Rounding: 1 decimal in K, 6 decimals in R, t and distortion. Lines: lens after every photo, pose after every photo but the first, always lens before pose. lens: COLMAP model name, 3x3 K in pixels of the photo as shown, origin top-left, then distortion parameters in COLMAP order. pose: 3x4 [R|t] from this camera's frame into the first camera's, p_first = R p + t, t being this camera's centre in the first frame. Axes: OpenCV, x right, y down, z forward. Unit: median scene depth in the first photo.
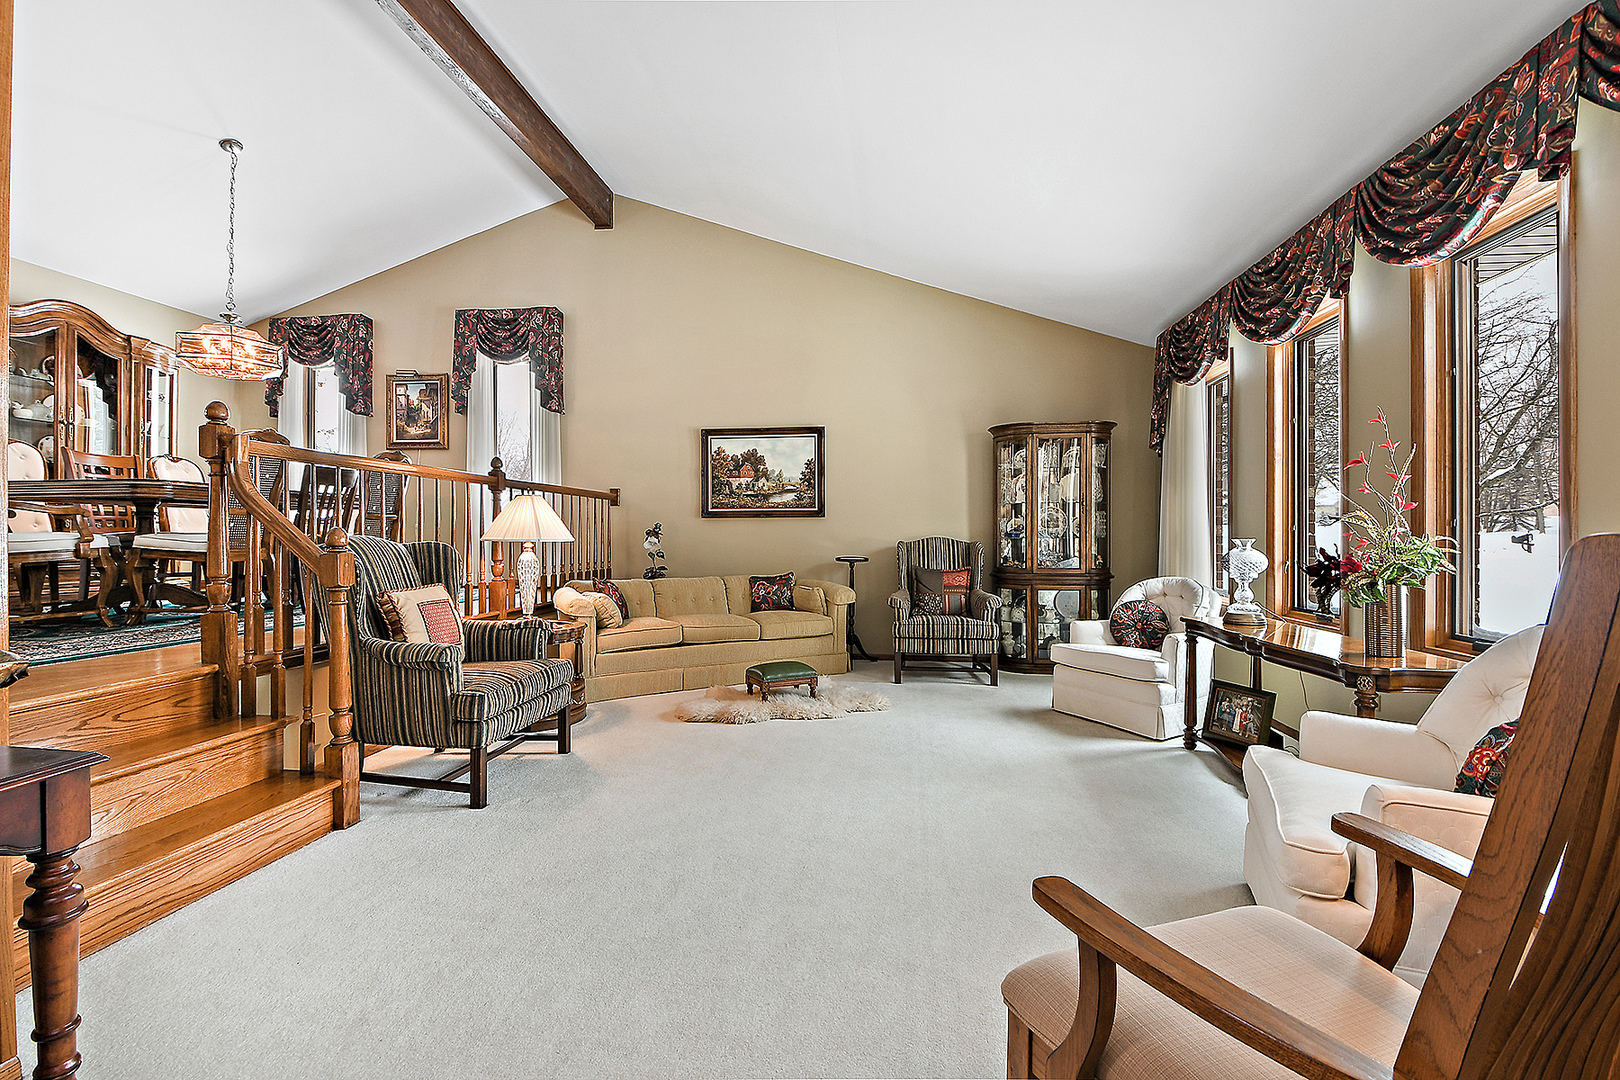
lens RADIAL K [[699.2, 0, 820.1], [0, 699.2, 537.8], [0, 0, 1]] dist [-0.013543, -0.000246]
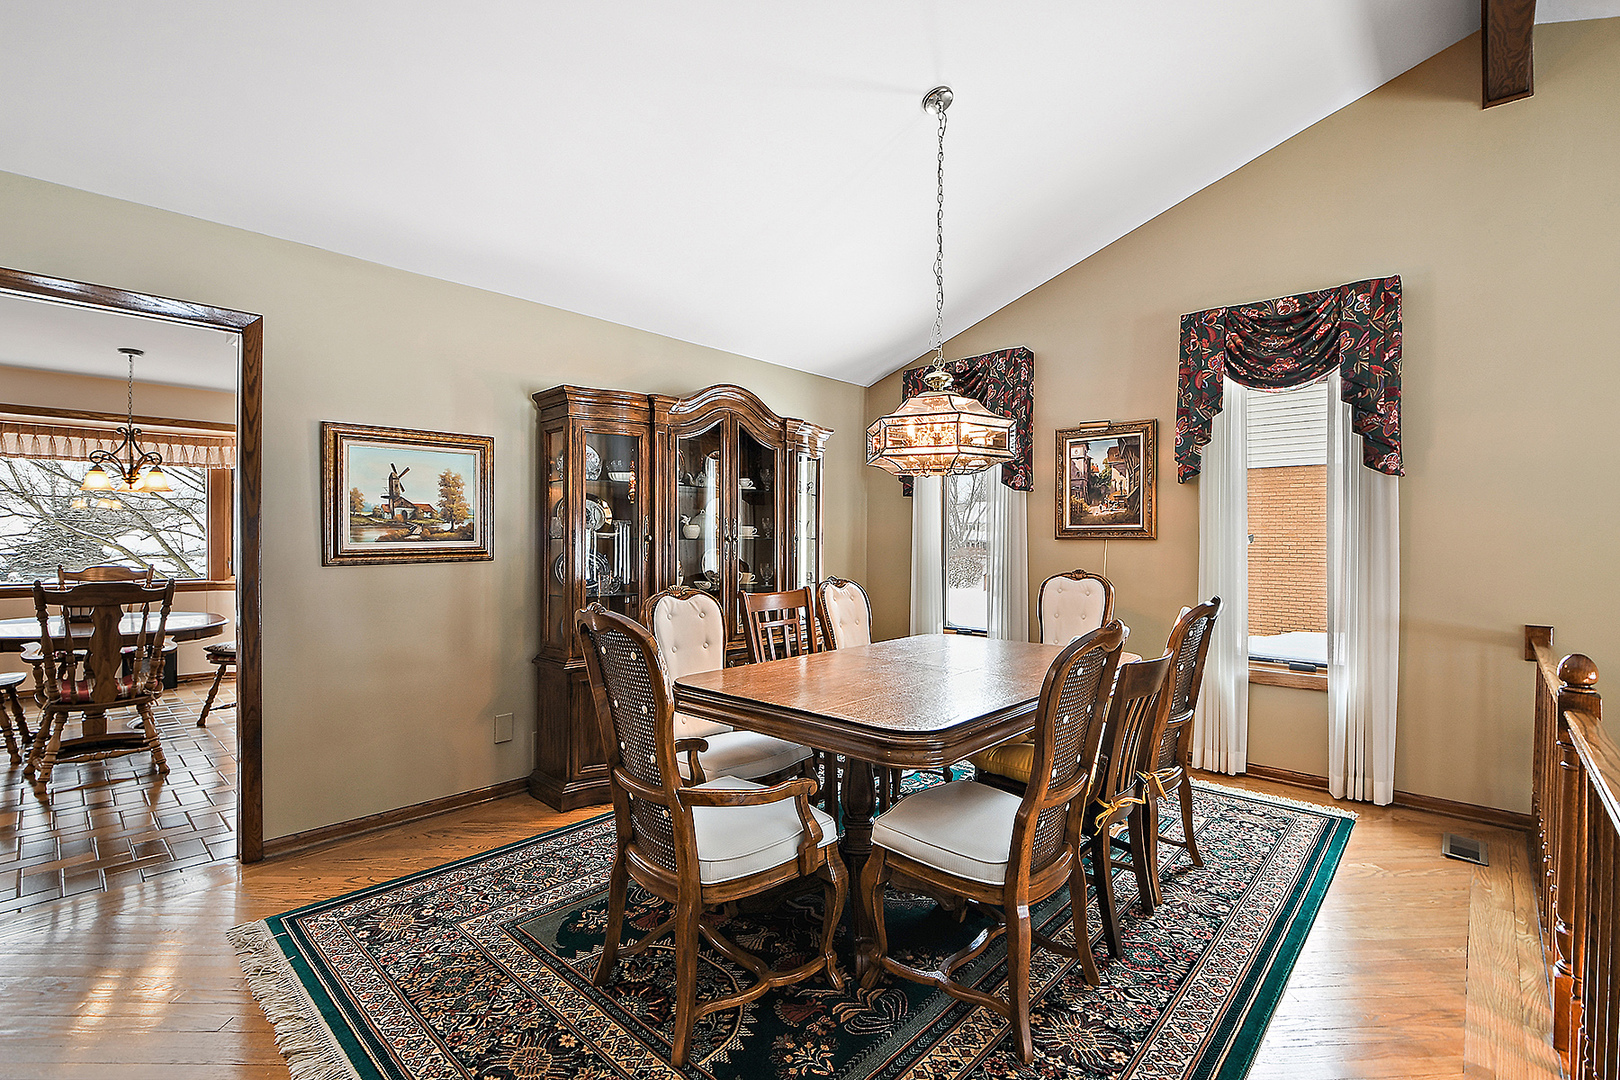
lens RADIAL K [[699.2, 0, 820.1], [0, 699.2, 537.8], [0, 0, 1]] dist [-0.013543, -0.000246]
pose [[0.808134, -0.003430, -0.588989, -0.421375], [-0.002500, 0.999954, -0.009253, -0.125903], [0.588993, 0.008950, 0.808088, 0.320819]]
